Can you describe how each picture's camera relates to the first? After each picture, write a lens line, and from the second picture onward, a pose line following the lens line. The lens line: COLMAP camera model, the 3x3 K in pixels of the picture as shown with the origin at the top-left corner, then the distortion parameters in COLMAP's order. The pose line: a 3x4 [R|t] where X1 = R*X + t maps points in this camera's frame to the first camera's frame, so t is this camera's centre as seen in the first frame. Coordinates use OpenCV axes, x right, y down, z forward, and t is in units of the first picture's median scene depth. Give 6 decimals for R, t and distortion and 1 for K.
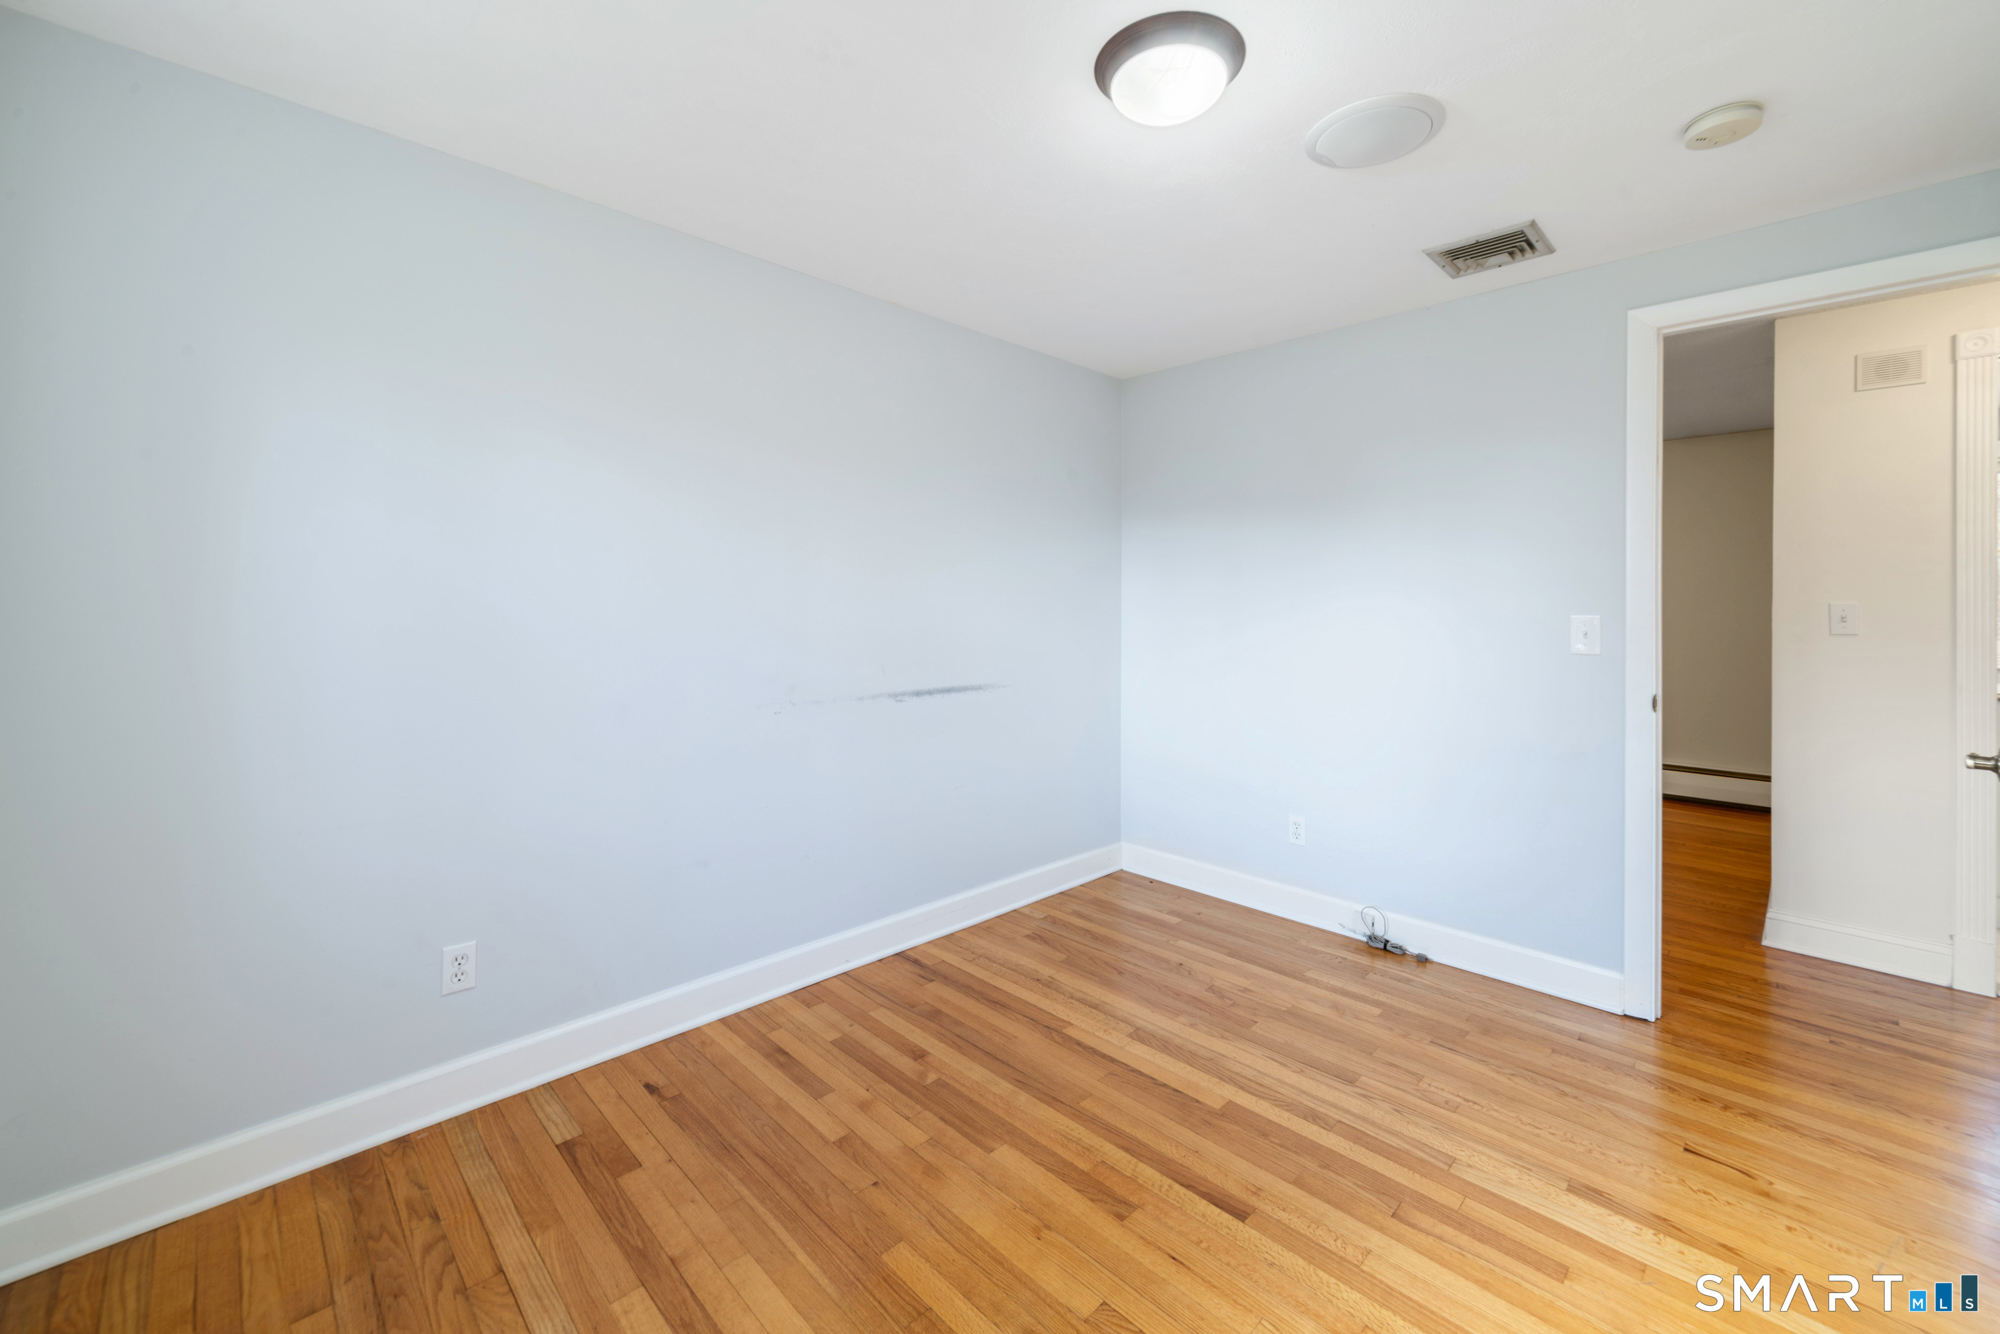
lens RADIAL K [[793.7, 0, 997.9], [0, 793.7, 615.8], [0, 0, 1]] dist [-0.001431, -0.000029]
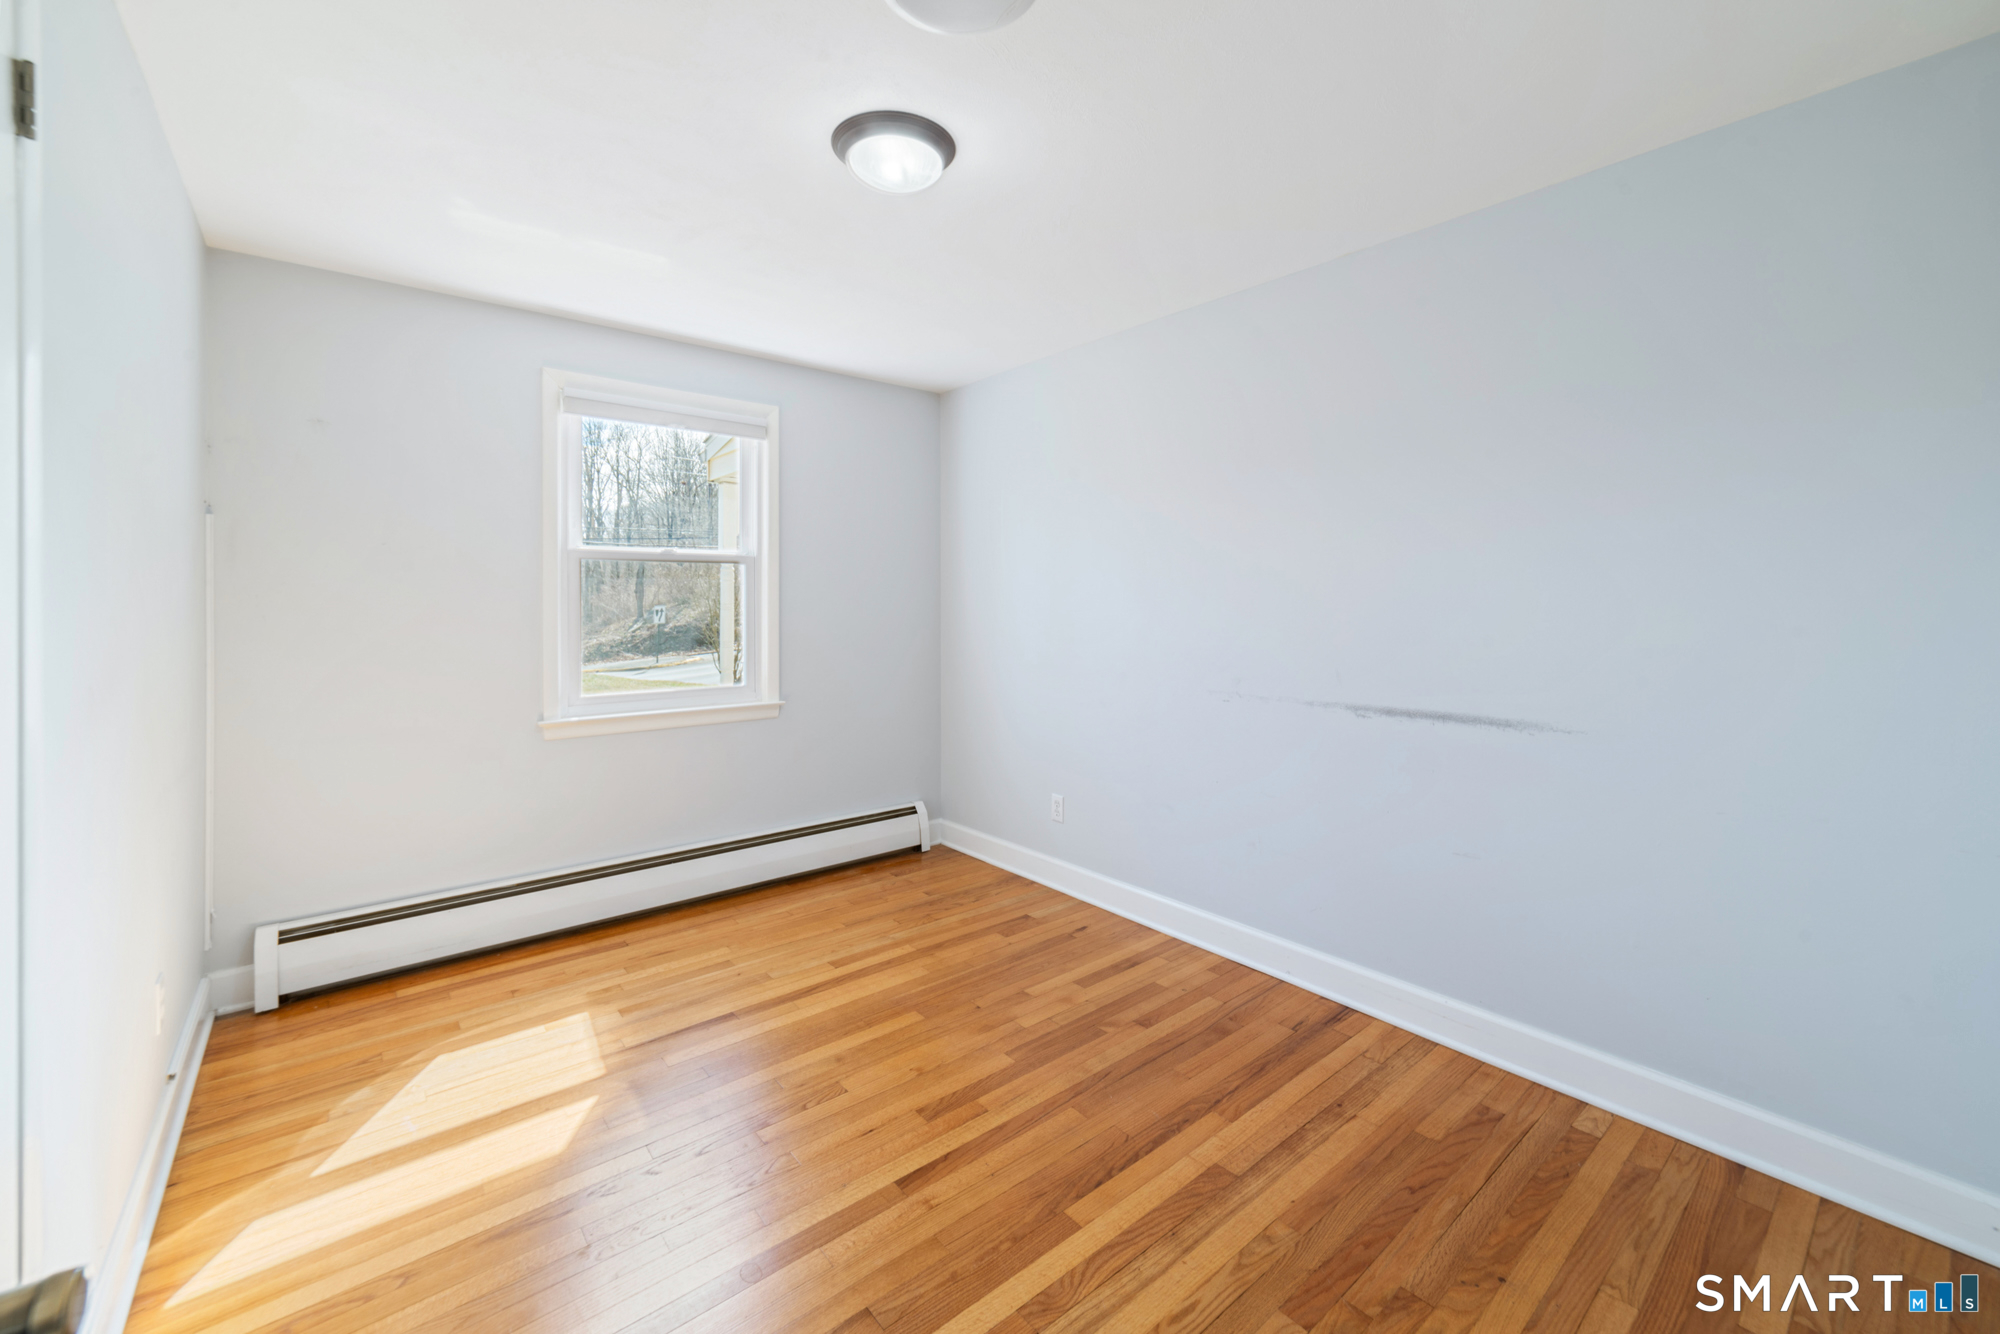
lens RADIAL K [[808.7, 0, 1001.4], [0, 808.7, 595.3], [0, 0, 1]] dist [-0.003925, -0.000222]
pose [[-0.086700, -0.017094, -0.996088, 1.012607], [-0.011373, 0.999805, -0.016168, -0.005165], [0.996170, 0.009927, -0.086878, 0.896279]]
